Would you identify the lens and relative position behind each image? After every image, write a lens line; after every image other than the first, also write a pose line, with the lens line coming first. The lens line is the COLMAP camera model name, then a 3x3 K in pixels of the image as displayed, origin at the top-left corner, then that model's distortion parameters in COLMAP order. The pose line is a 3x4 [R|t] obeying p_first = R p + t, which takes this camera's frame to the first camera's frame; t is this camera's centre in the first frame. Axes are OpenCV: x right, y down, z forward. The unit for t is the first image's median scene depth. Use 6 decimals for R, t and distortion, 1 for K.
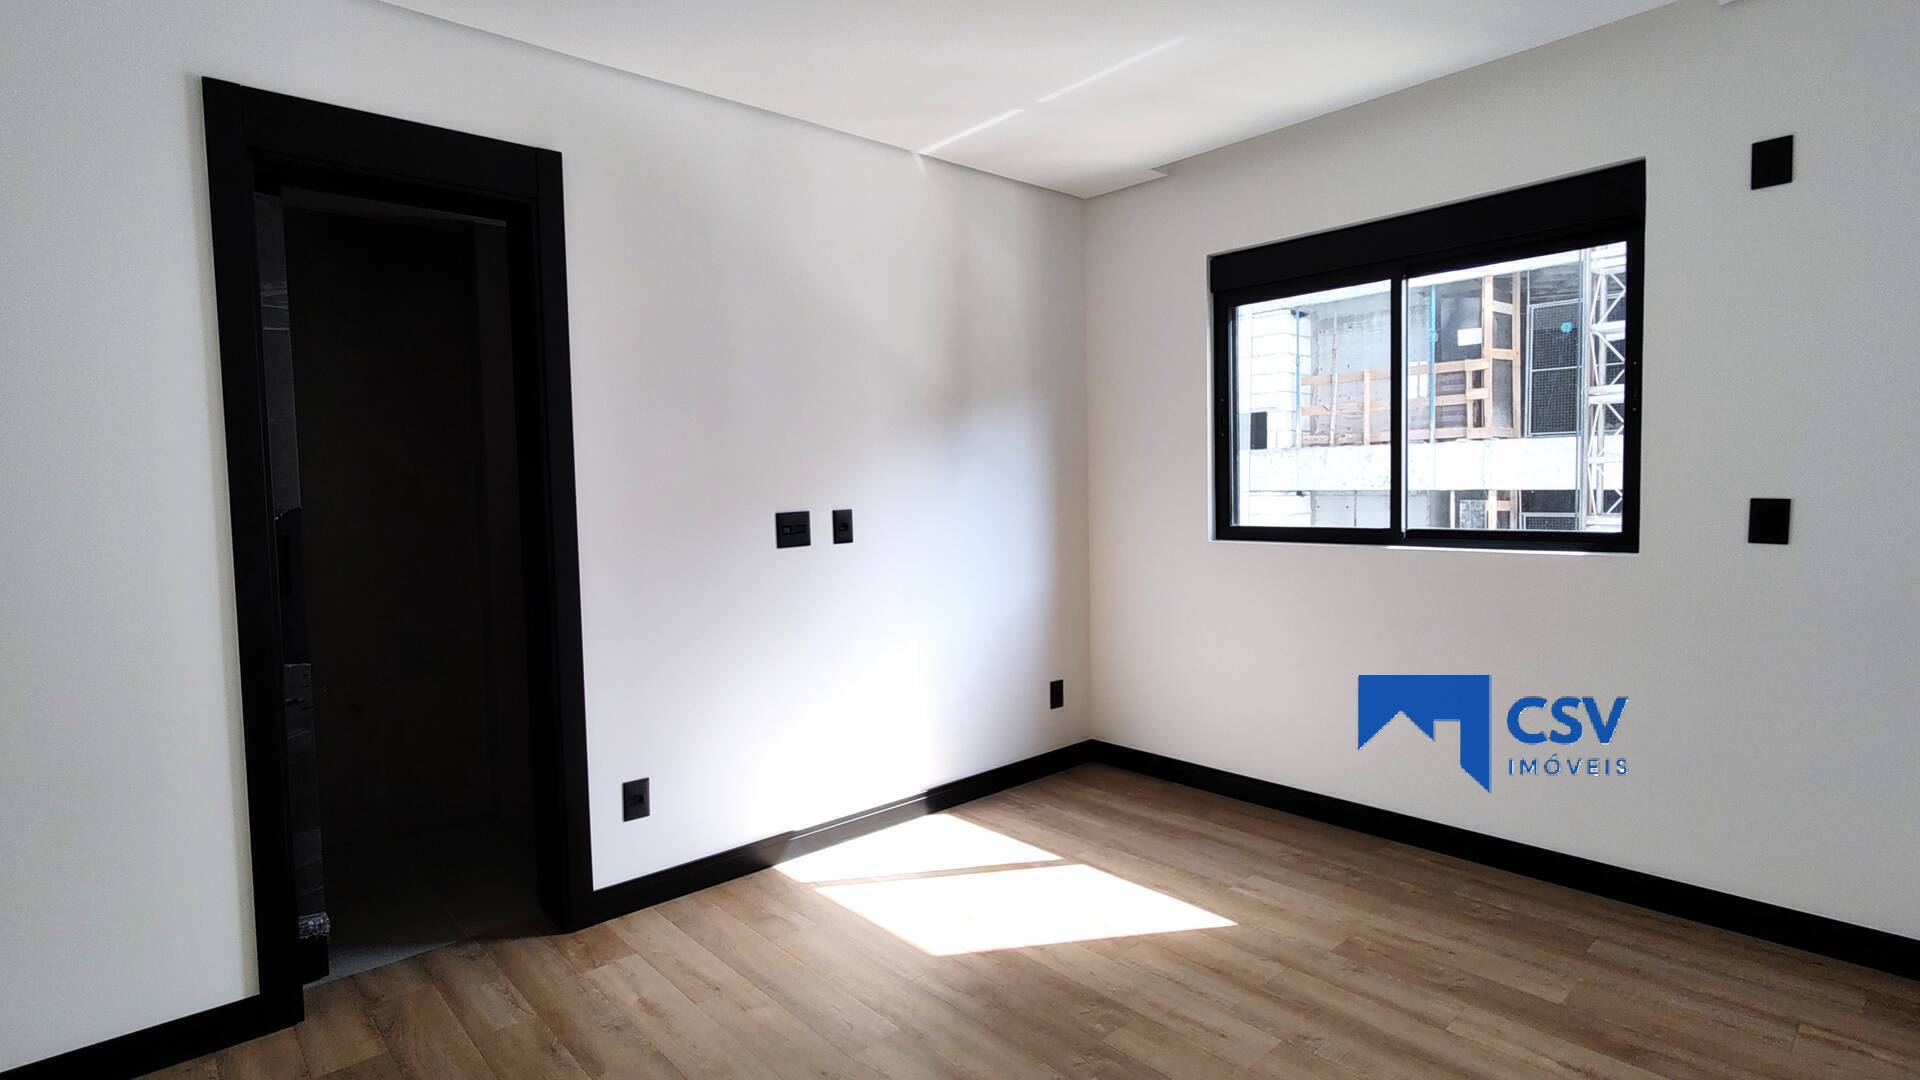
lens RADIAL K [[948.1, 0, 956.5], [0, 948.1, 534.3], [0, 0, 1]] dist [-0.000520, -0.000462]
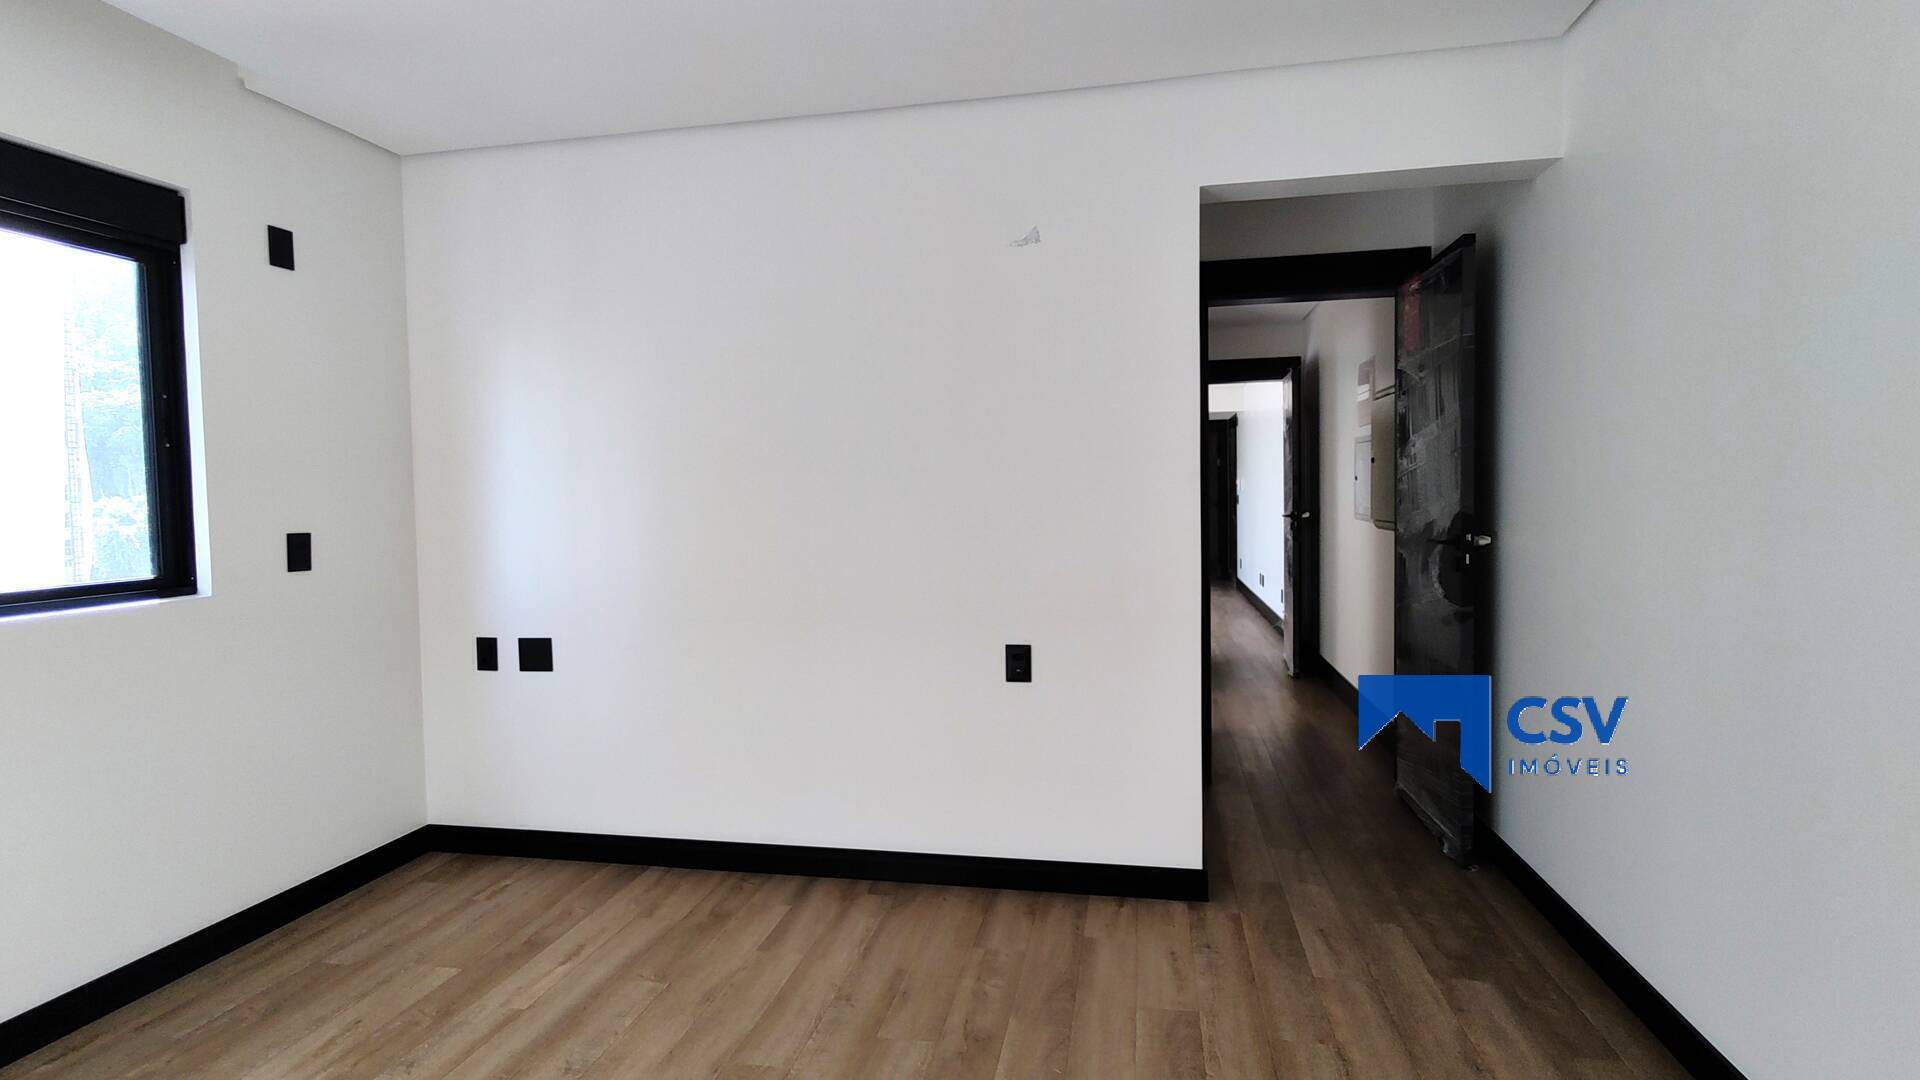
lens RADIAL K [[936.2, 0, 951.9], [0, 936.2, 532.9], [0, 0, 1]] dist [-0.002593, -0.000404]
pose [[-0.594503, 0.000424, 0.804094, -0.544225], [0.079239, 0.995163, 0.058061, -0.039498], [-0.800180, 0.098233, -0.591661, 1.007520]]
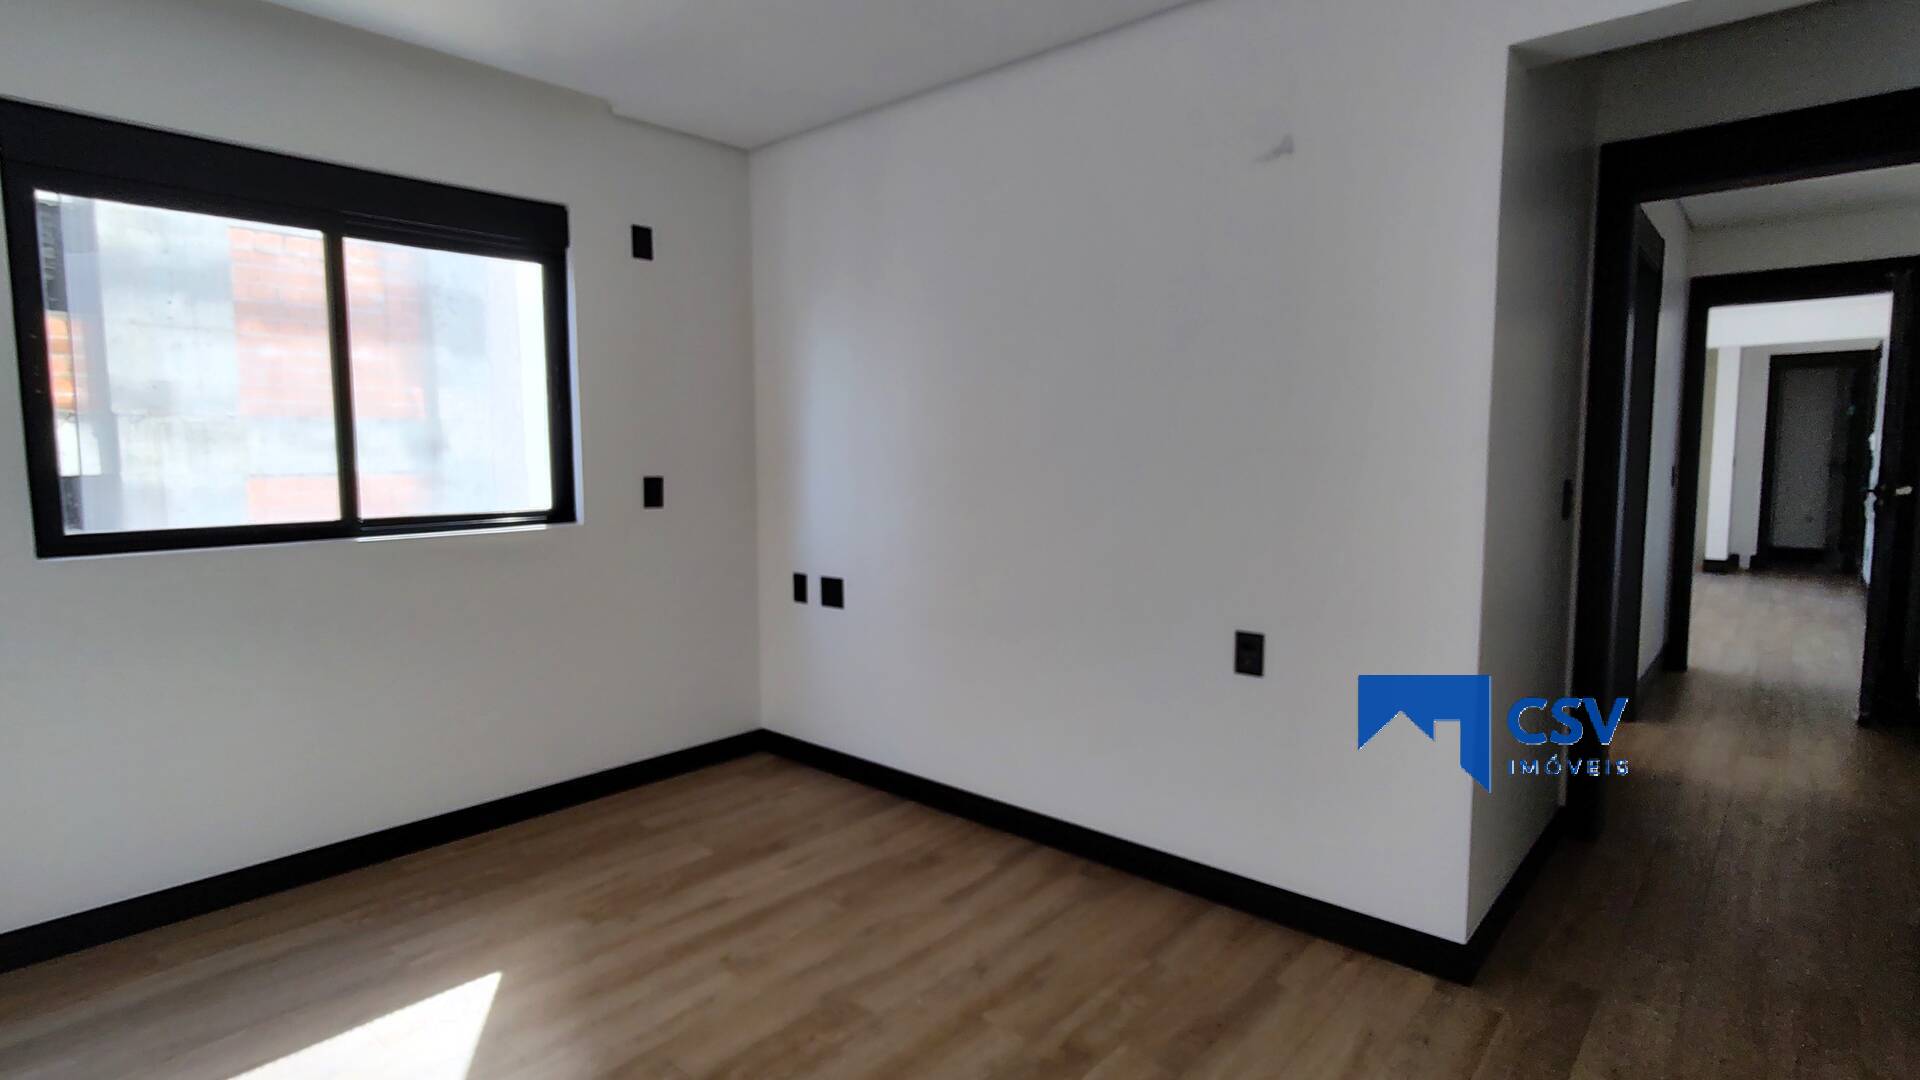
lens RADIAL K [[948.1, 0, 956.5], [0, 948.1, 534.3], [0, 0, 1]] dist [-0.000520, -0.000462]
pose [[-0.115196, -0.067708, 0.991032, -0.620467], [0.063692, 0.995118, 0.075391, -0.028987], [-0.991299, 0.071806, -0.110321, 0.685506]]
